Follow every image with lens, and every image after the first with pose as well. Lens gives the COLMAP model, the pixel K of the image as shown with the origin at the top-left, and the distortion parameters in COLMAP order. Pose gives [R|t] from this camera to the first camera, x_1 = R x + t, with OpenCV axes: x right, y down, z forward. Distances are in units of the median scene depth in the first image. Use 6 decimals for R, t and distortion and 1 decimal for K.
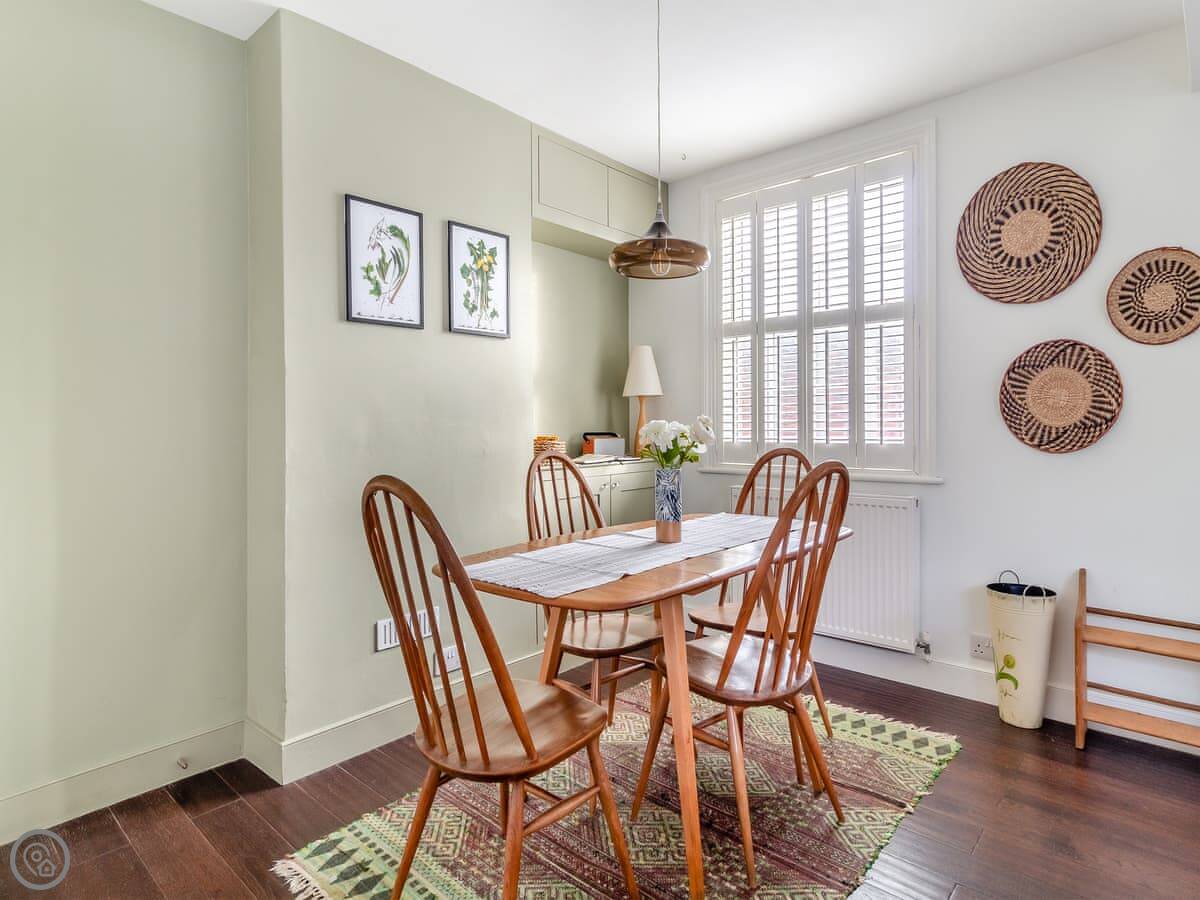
lens RADIAL K [[649.7, 0, 603.1], [0, 649.7, 431.0], [0, 0, 1]] dist [0.003038, 0.001274]
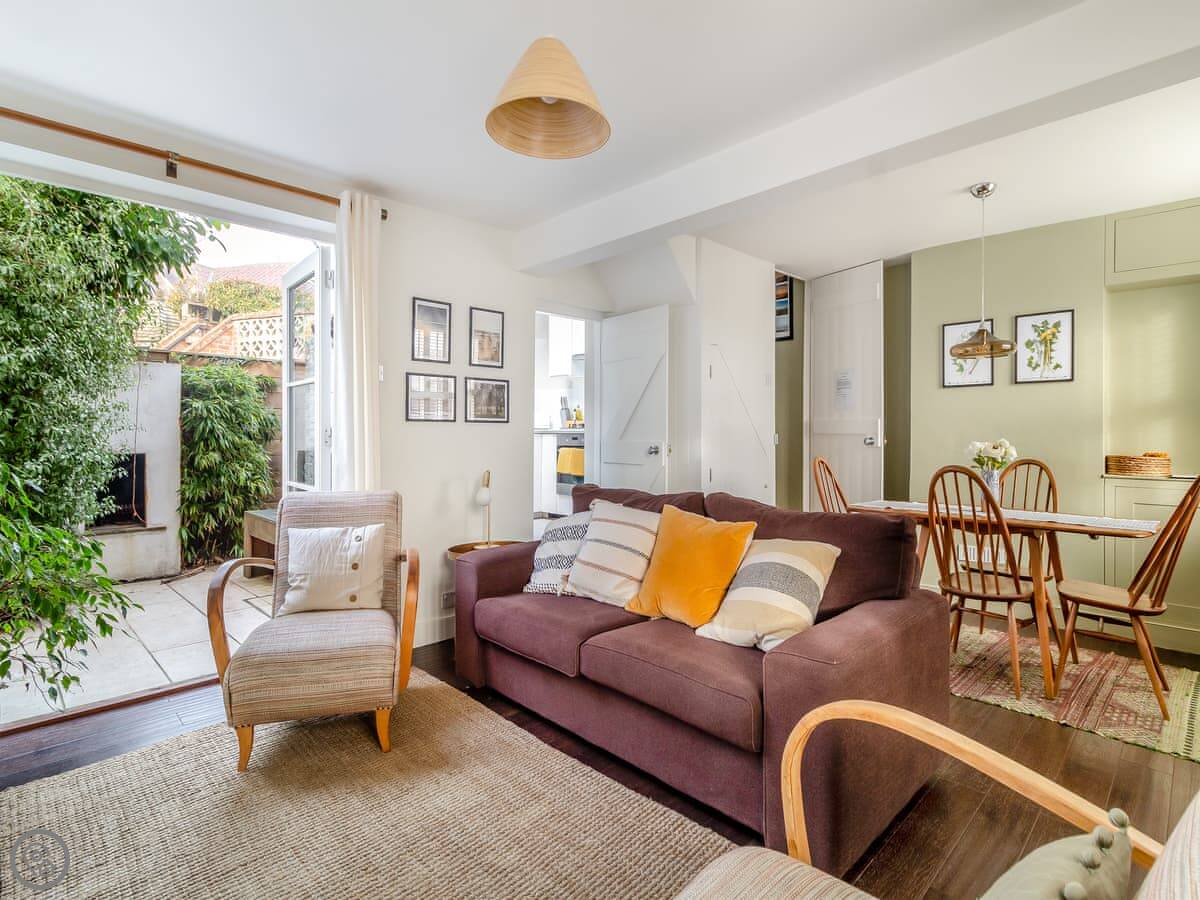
lens RADIAL K [[608.3, 0, 604.6], [0, 608.3, 433.0], [0, 0, 1]] dist [0.001045, 0.000400]
pose [[-0.041215, 0.011853, -0.999080, 1.316521], [-0.014314, 0.999820, 0.012452, -0.034410], [0.999048, 0.014814, -0.041038, 0.039605]]
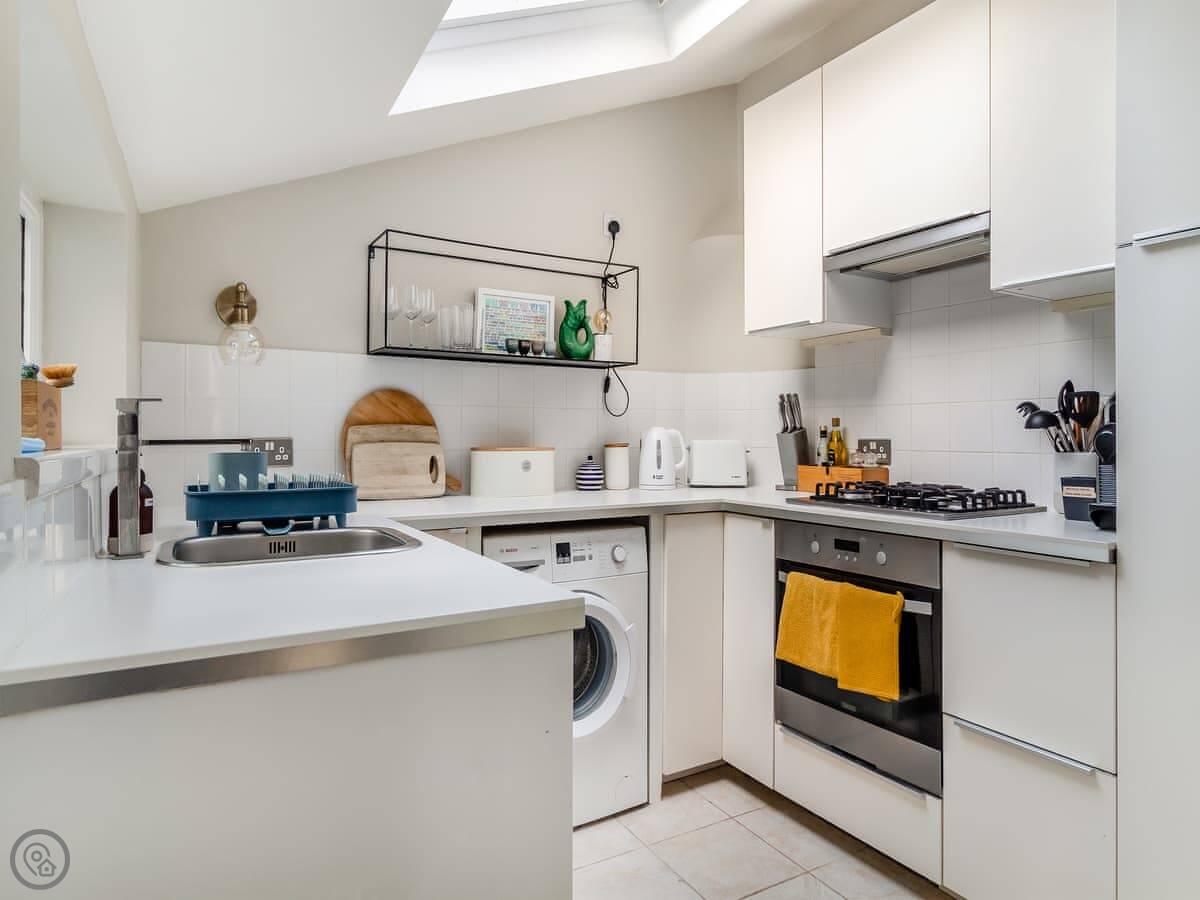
lens RADIAL K [[723.5, 0, 604.0], [0, 723.5, 433.8], [0, 0, 1]] dist [-0.002093, -0.000109]
pose [[-0.308116, 0.004615, -0.951337, -0.290571], [-0.008584, 0.999934, 0.007631, -0.107007], [0.951310, 0.010518, -0.308056, -0.190094]]
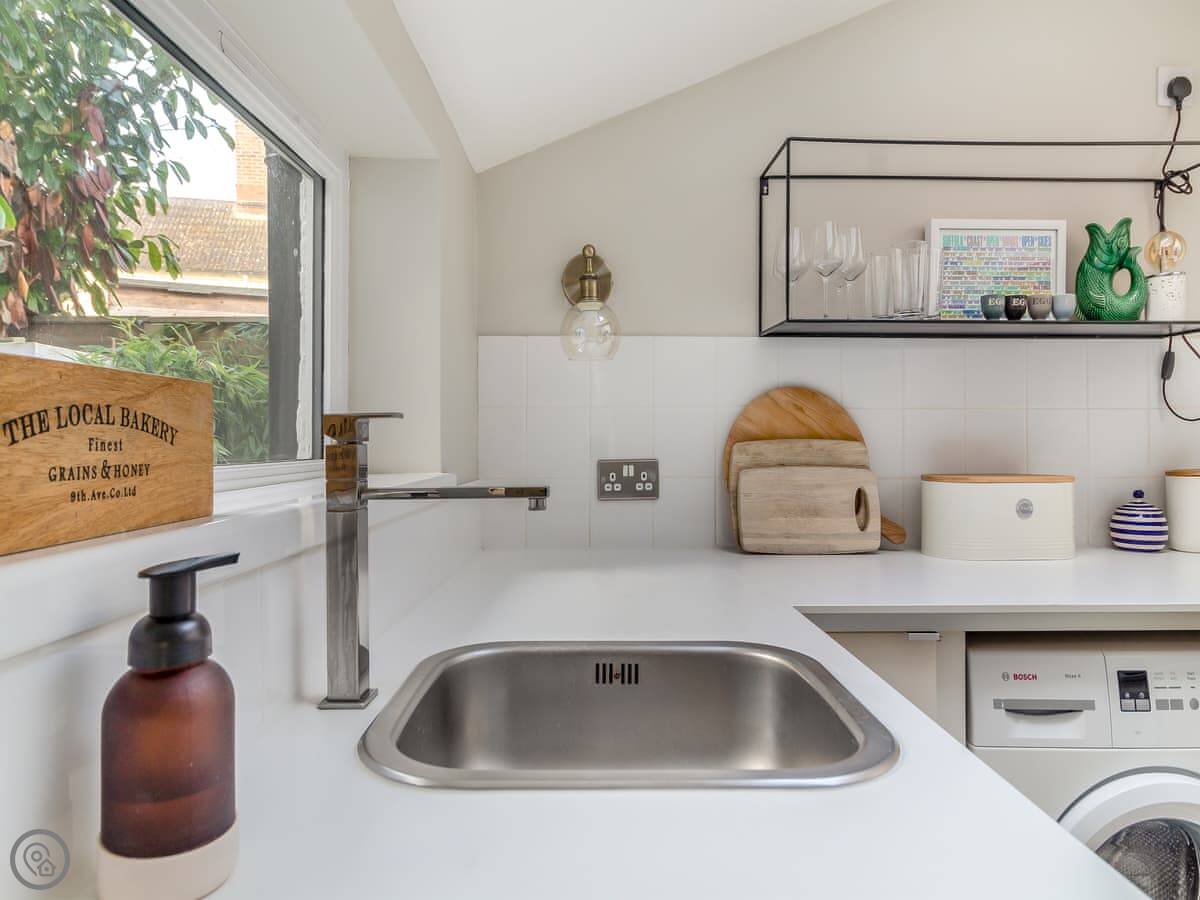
lens RADIAL K [[766.3, 0, 589.0], [0, 766.3, 429.7], [0, 0, 1]] dist [-0.000632, 0.000100]
pose [[-0.746785, 0.000305, -0.665066, -0.531528], [0.000221, 1.000000, 0.000211, -0.118203], [0.665066, 0.000011, -0.746785, -0.370659]]
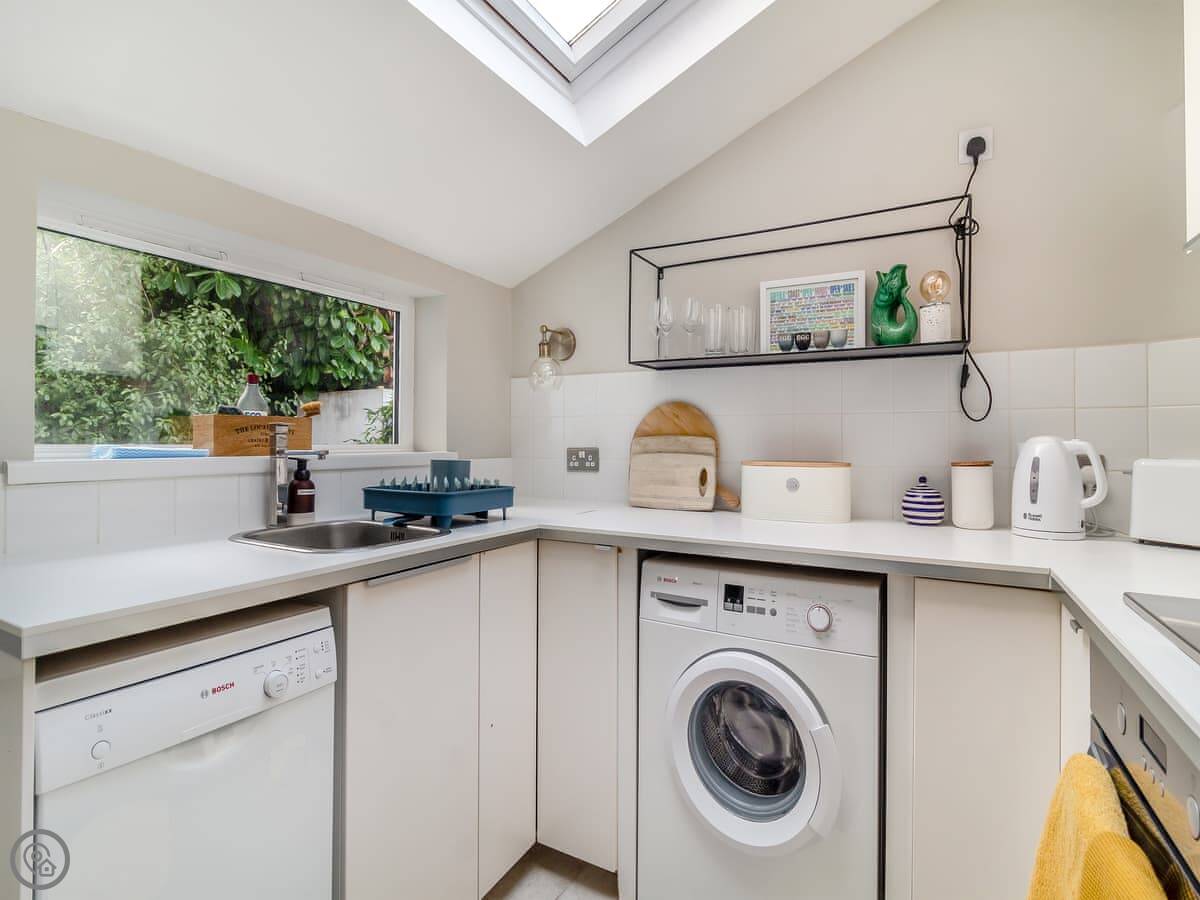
lens RADIAL K [[599.6, 0, 598.6], [0, 599.6, 435.1], [0, 0, 1]] dist [-0.001355, -0.000487]
pose [[-0.978889, 0.002230, -0.204382, -0.851857], [0.001413, 0.999990, 0.004142, -0.114219], [0.204389, 0.003766, -0.978882, 0.026567]]
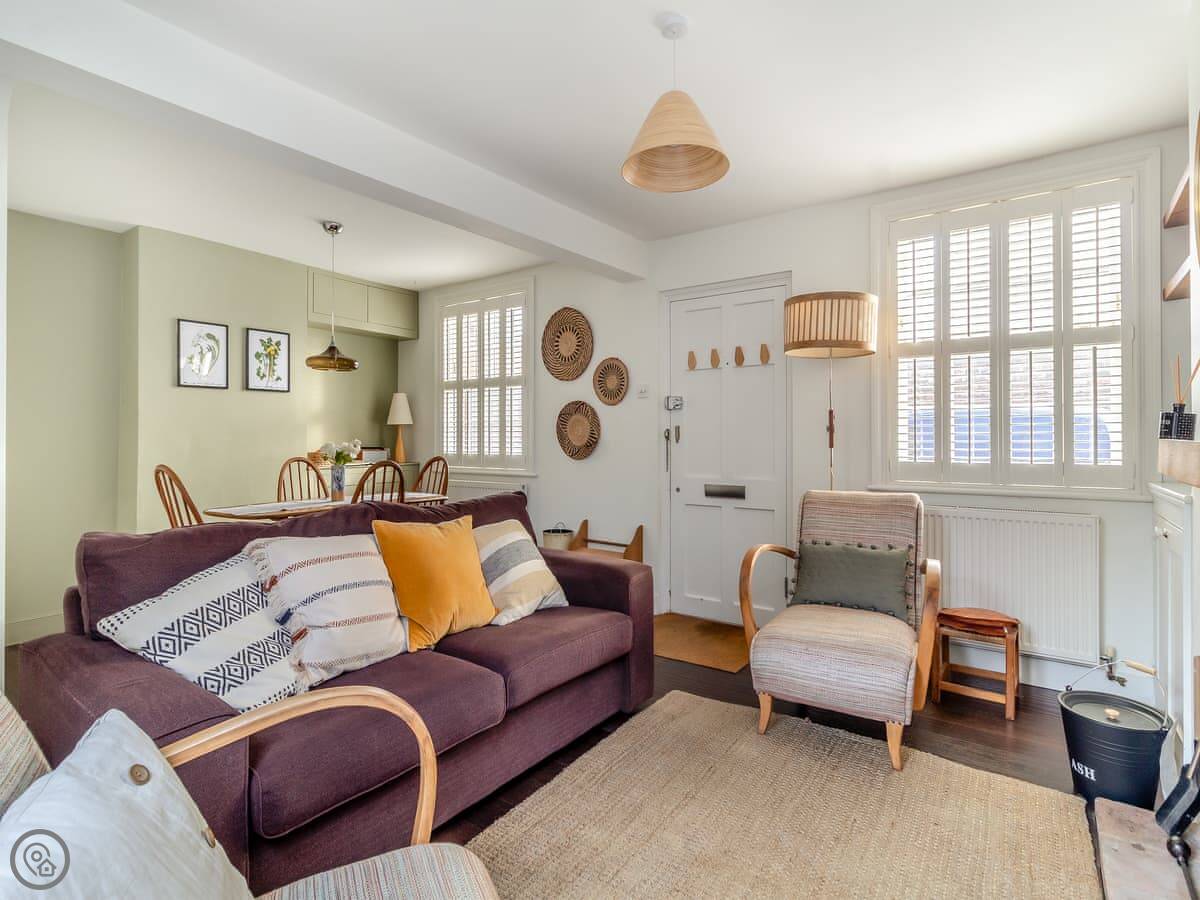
lens RADIAL K [[599.6, 0, 598.6], [0, 599.6, 435.1], [0, 0, 1]] dist [-0.001355, -0.000487]
pose [[0.993647, 0.008413, 0.112227, 0.532479], [-0.006657, 0.999850, -0.016005, -0.009833], [-0.112345, 0.015156, 0.993554, -0.726040]]
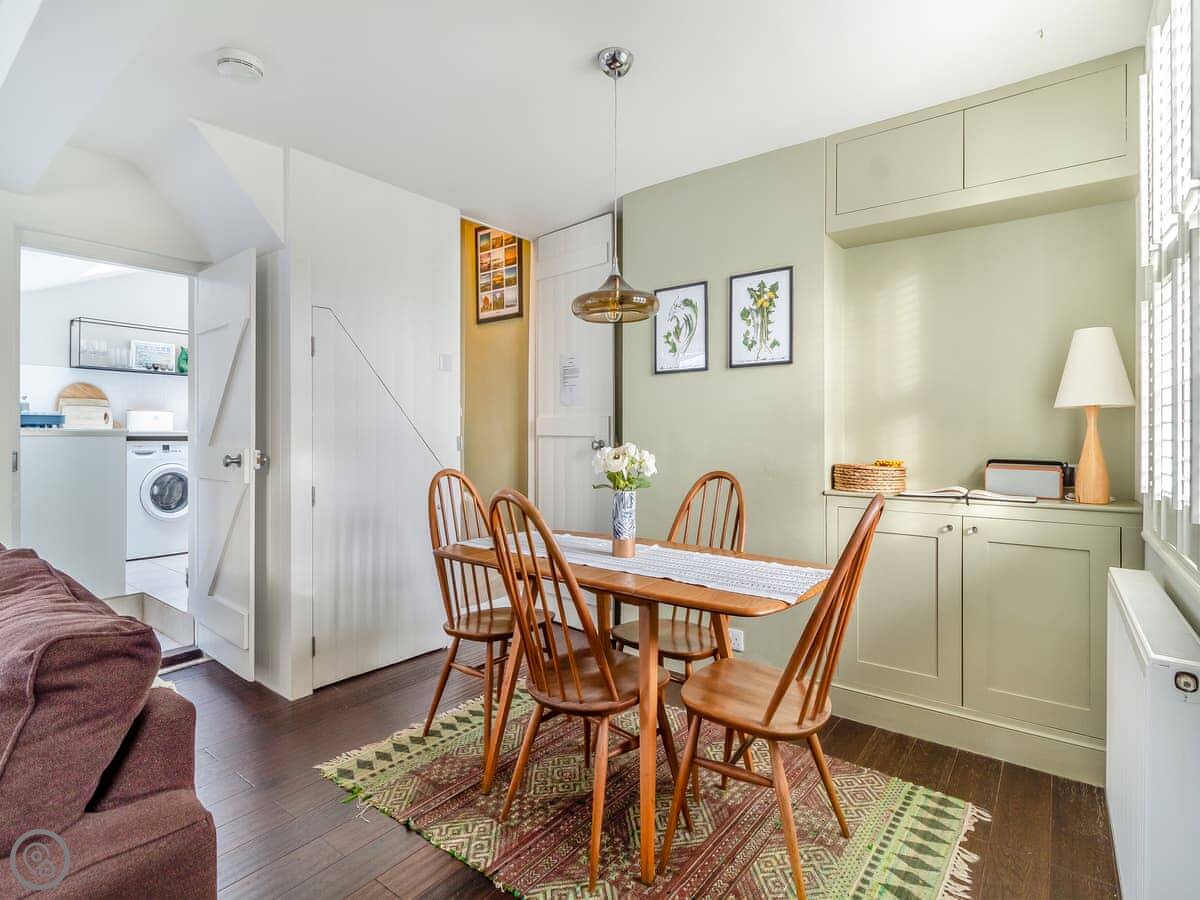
lens RADIAL K [[599.6, 0, 598.6], [0, 599.6, 435.1], [0, 0, 1]] dist [-0.001355, -0.000487]
pose [[0.088492, 0.010557, -0.996021, 0.847078], [-0.013462, 0.999865, 0.009402, -0.035638], [0.995986, 0.012576, 0.088622, 0.654033]]
